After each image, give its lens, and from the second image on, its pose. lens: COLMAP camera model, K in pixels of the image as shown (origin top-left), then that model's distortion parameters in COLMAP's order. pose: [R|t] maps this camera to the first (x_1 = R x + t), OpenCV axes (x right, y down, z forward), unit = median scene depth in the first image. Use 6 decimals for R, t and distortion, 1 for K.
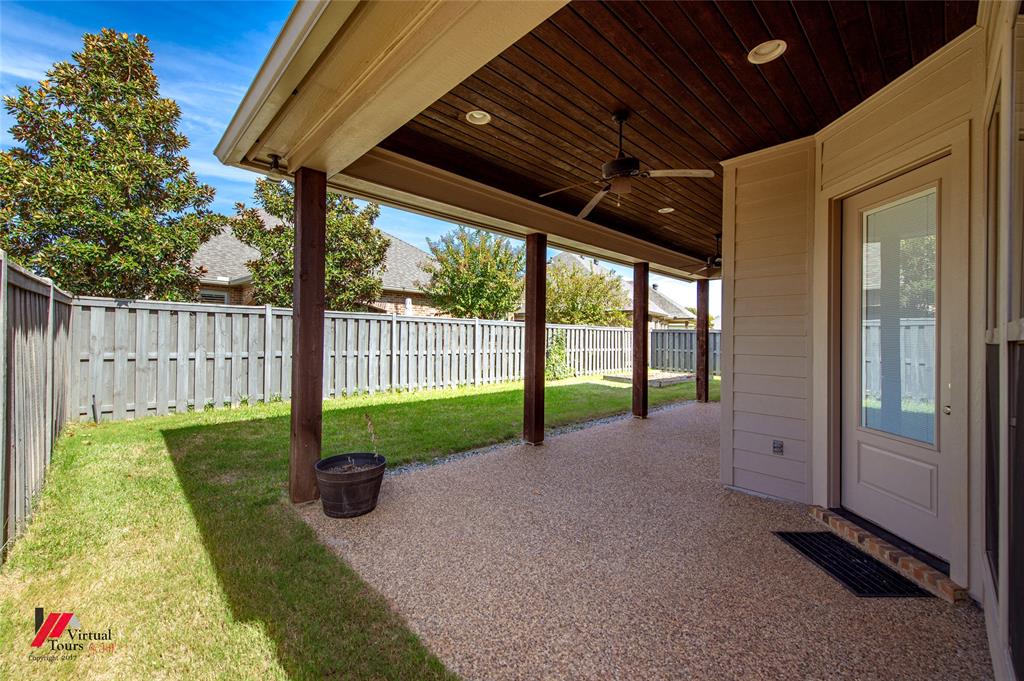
lens RADIAL K [[405.2, 0, 509.0], [0, 405.2, 337.5], [0, 0, 1]] dist [0.011201, -0.001603]
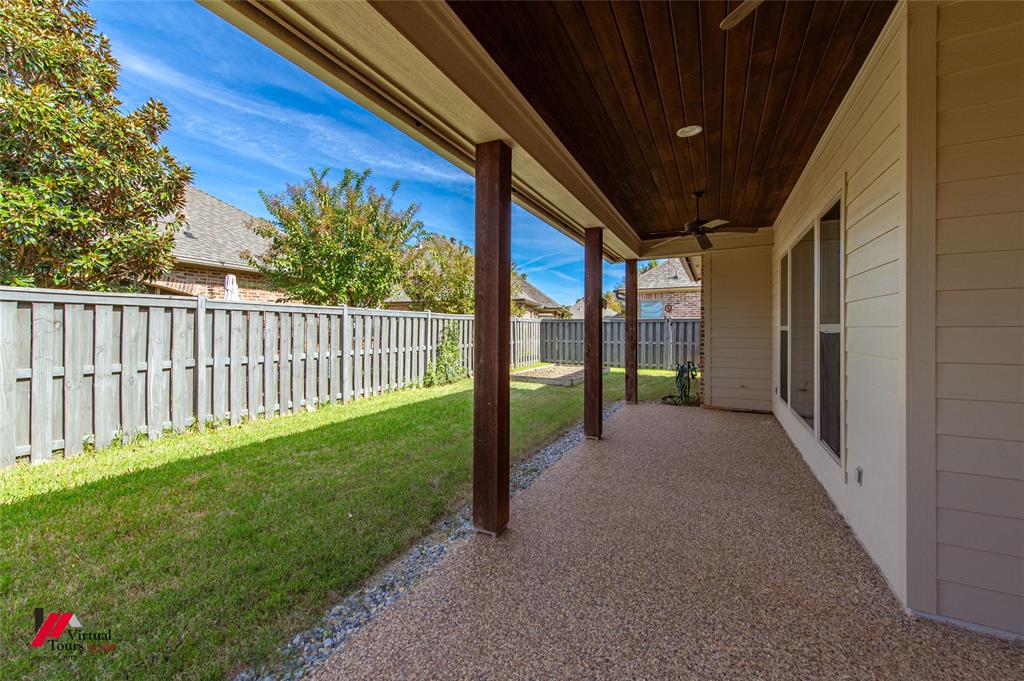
lens RADIAL K [[405.2, 0, 498.3], [0, 405.2, 321.3], [0, 0, 1]] dist [0.011201, -0.001603]
pose [[0.946786, -0.012938, 0.321605, -0.055280], [0.018628, 0.999720, -0.014622, -0.005394], [-0.321326, 0.019835, 0.946761, 0.257102]]
